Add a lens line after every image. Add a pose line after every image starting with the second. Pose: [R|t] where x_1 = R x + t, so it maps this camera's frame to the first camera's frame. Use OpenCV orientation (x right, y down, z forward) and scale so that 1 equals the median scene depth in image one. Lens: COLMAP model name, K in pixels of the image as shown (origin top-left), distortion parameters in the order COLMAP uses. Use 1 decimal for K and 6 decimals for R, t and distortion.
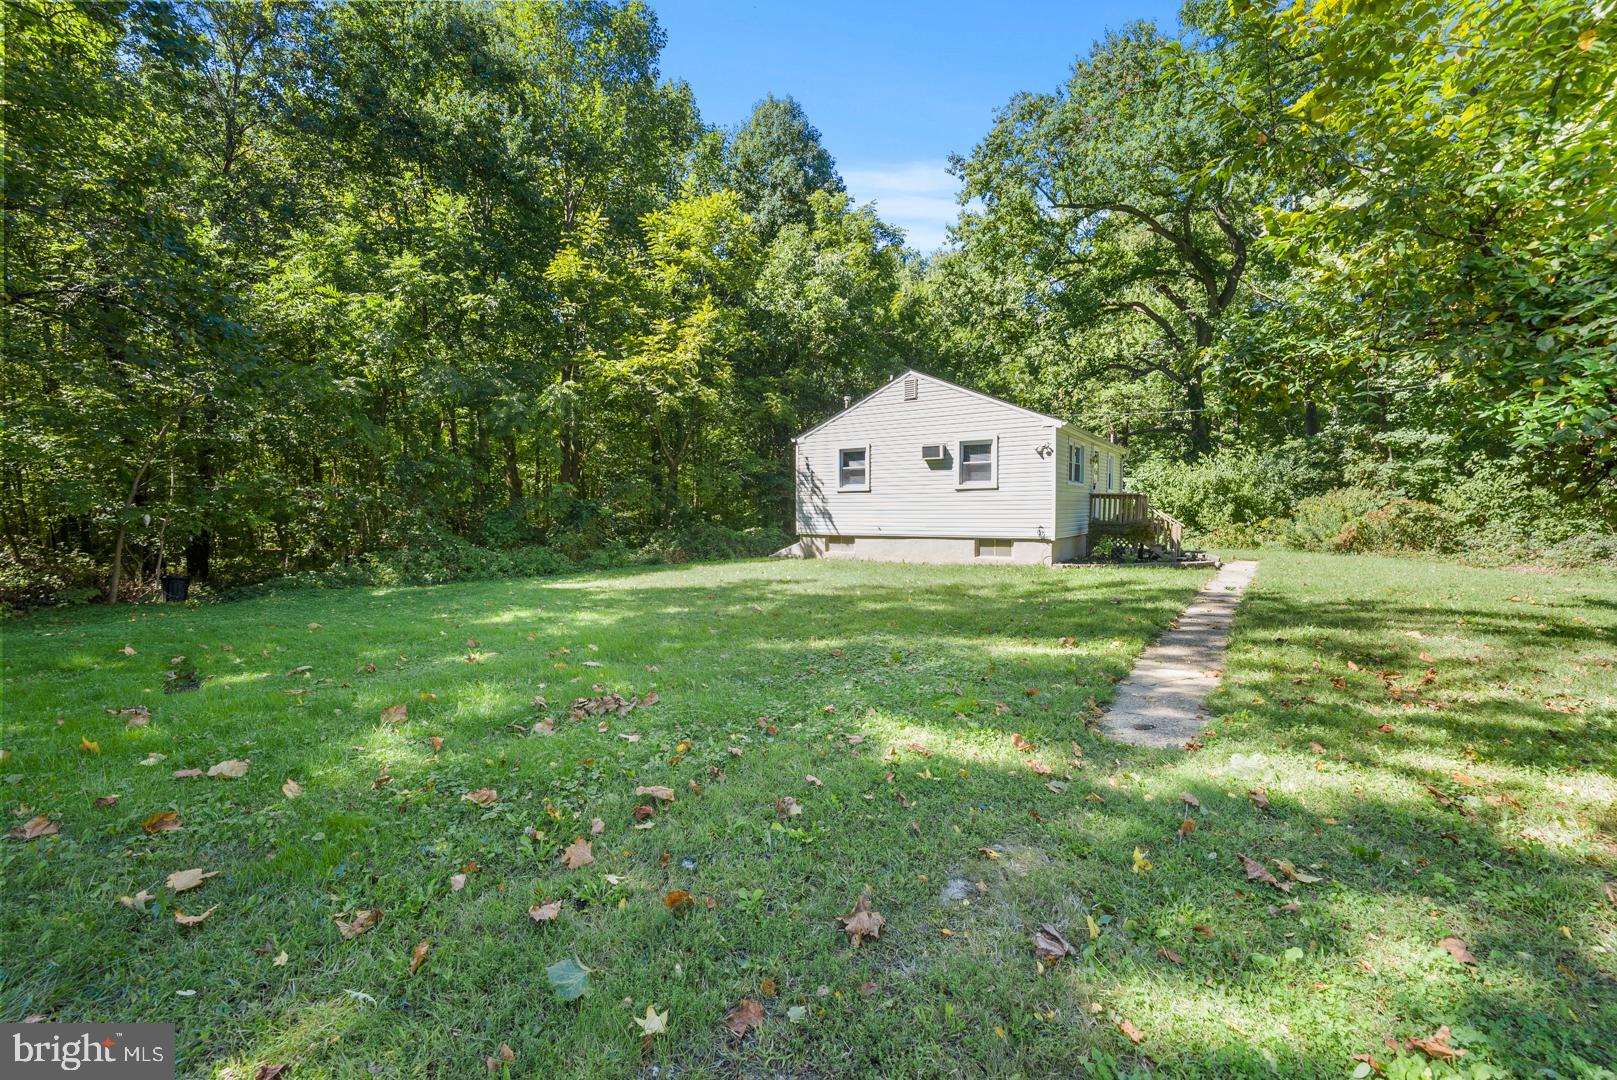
lens RADIAL K [[664.9, 0, 798.5], [0, 664.9, 536.4], [0, 0, 1]] dist [-0.009855, -0.001894]
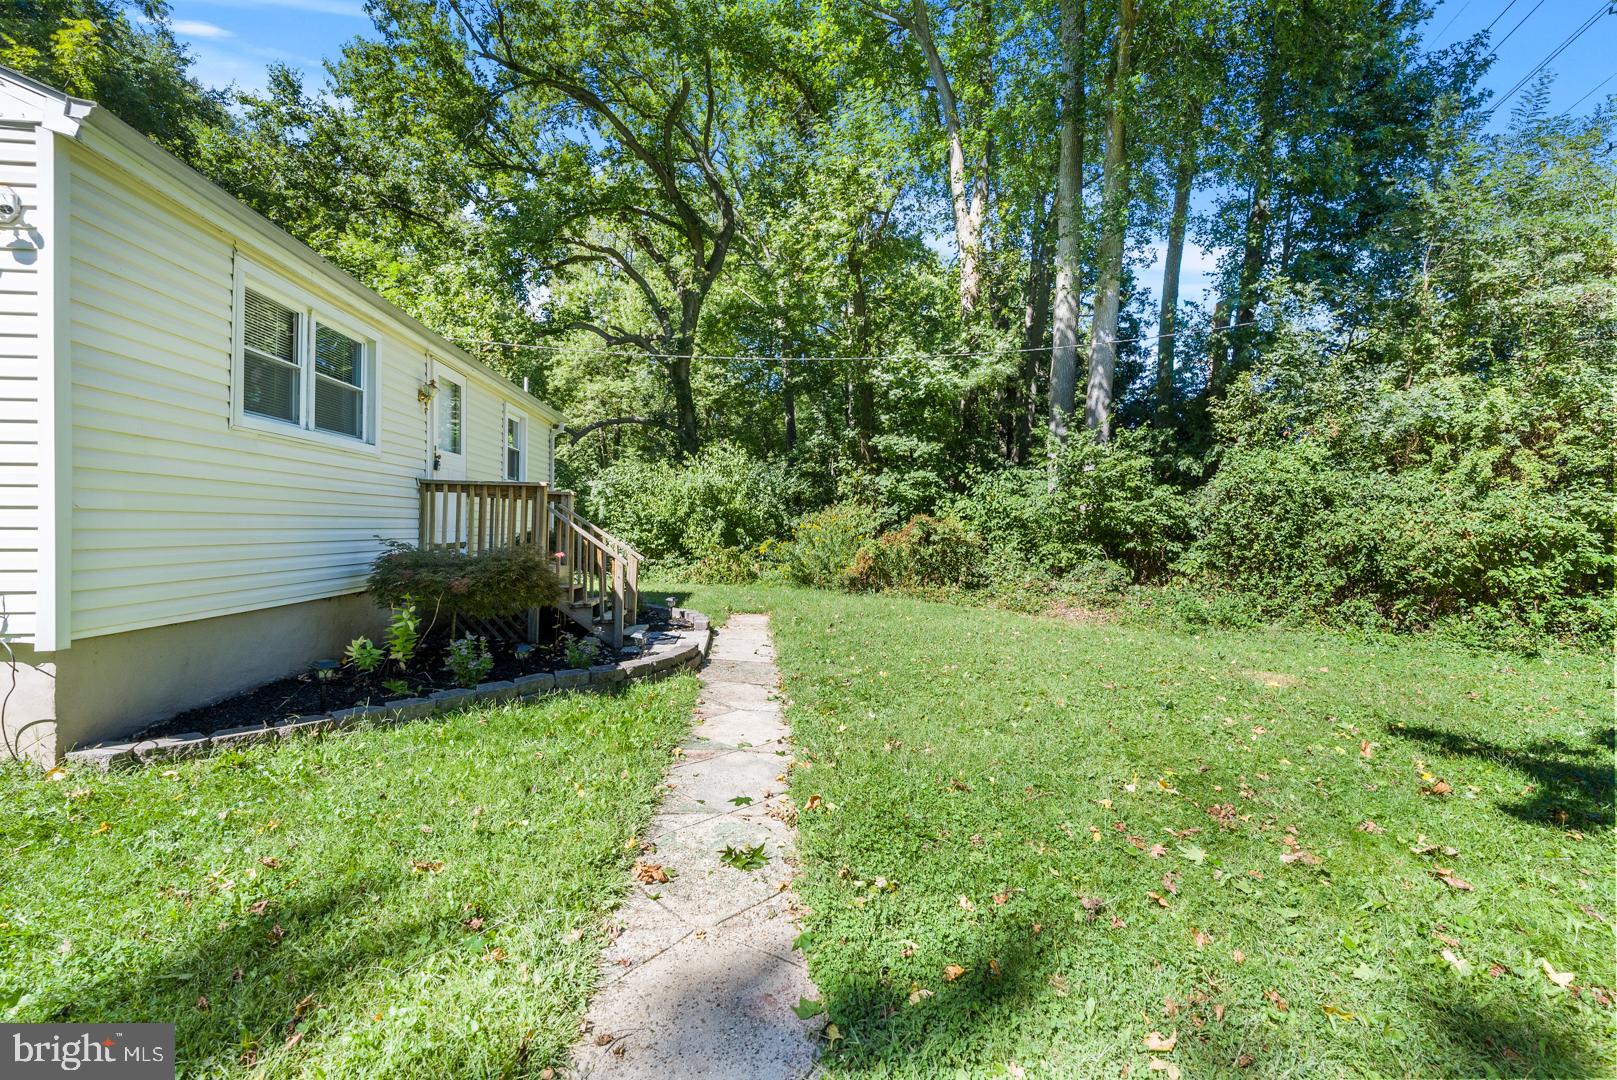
lens RADIAL K [[664.9, 0, 807.8], [0, 664.9, 544.9], [0, 0, 1]] dist [-0.009855, -0.001894]
pose [[0.757159, -0.002116, 0.653228, 0.286849], [0.010850, 0.999898, -0.009337, -0.015957], [-0.653141, 0.014157, 0.757104, 0.445985]]
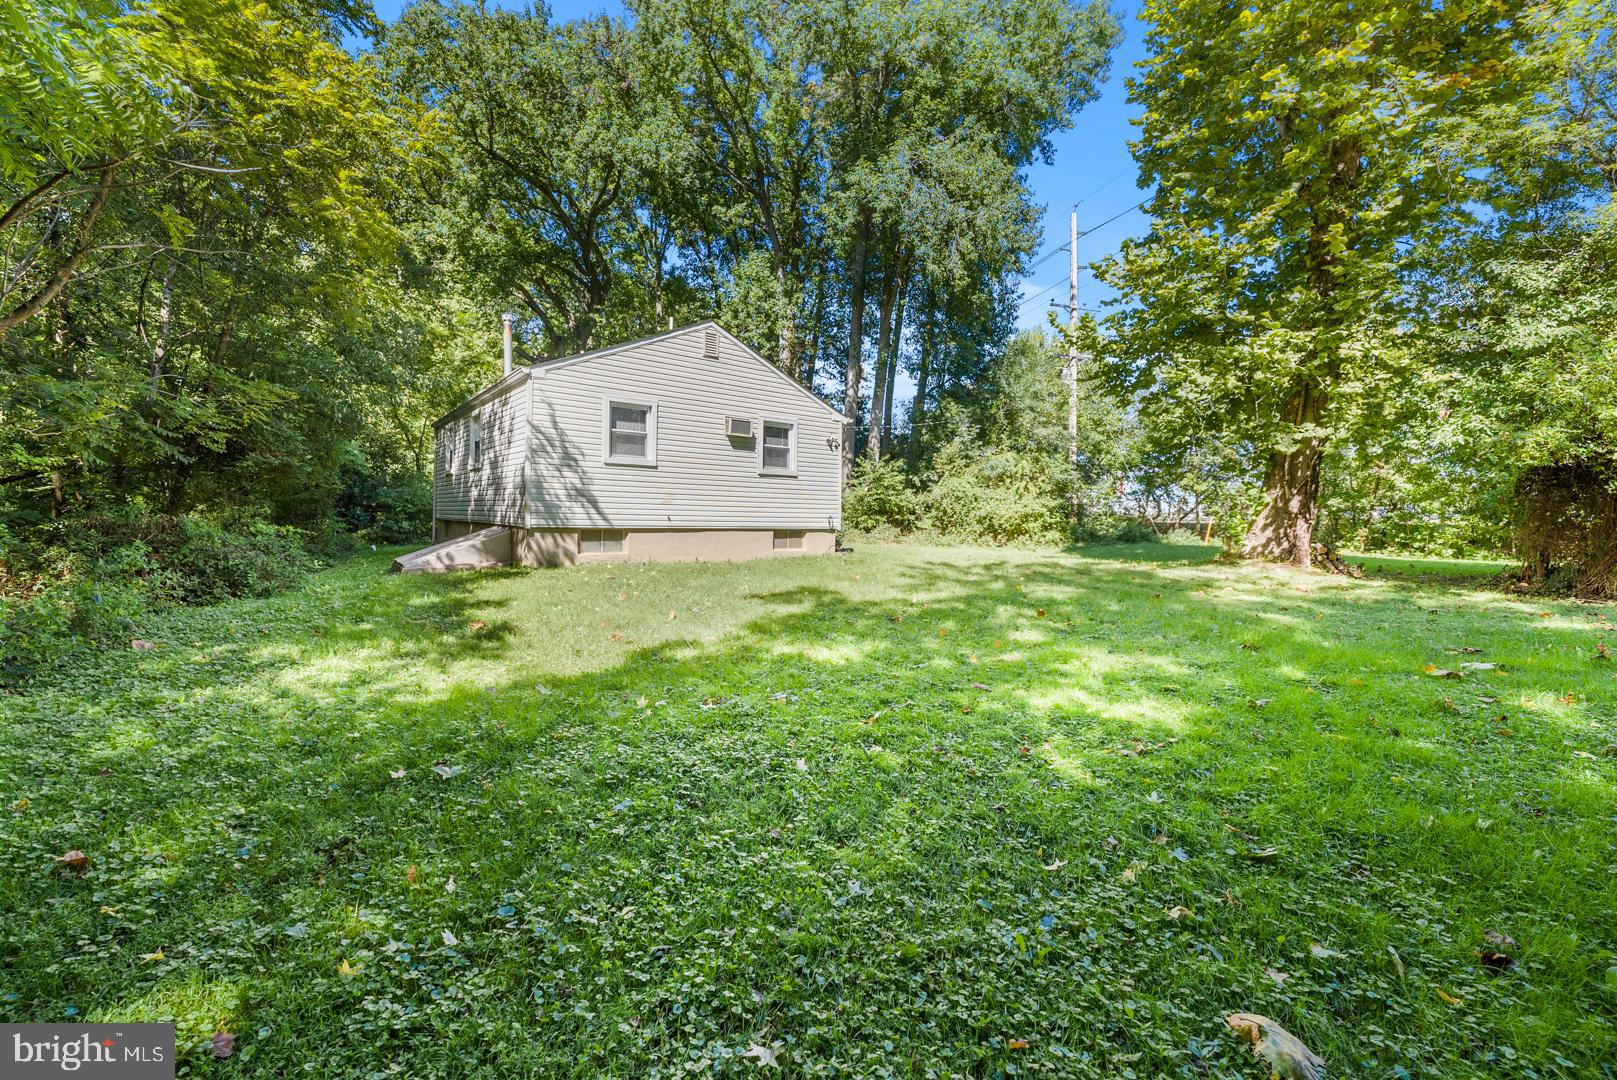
lens RADIAL K [[664.9, 0, 812.2], [0, 664.9, 534.4], [0, 0, 1]] dist [-0.009855, -0.001894]
pose [[0.300300, -0.015049, 0.953726, -0.413010], [0.017065, 0.999800, 0.010402, 0.000381], [-0.953692, 0.013151, 0.300497, 0.482118]]
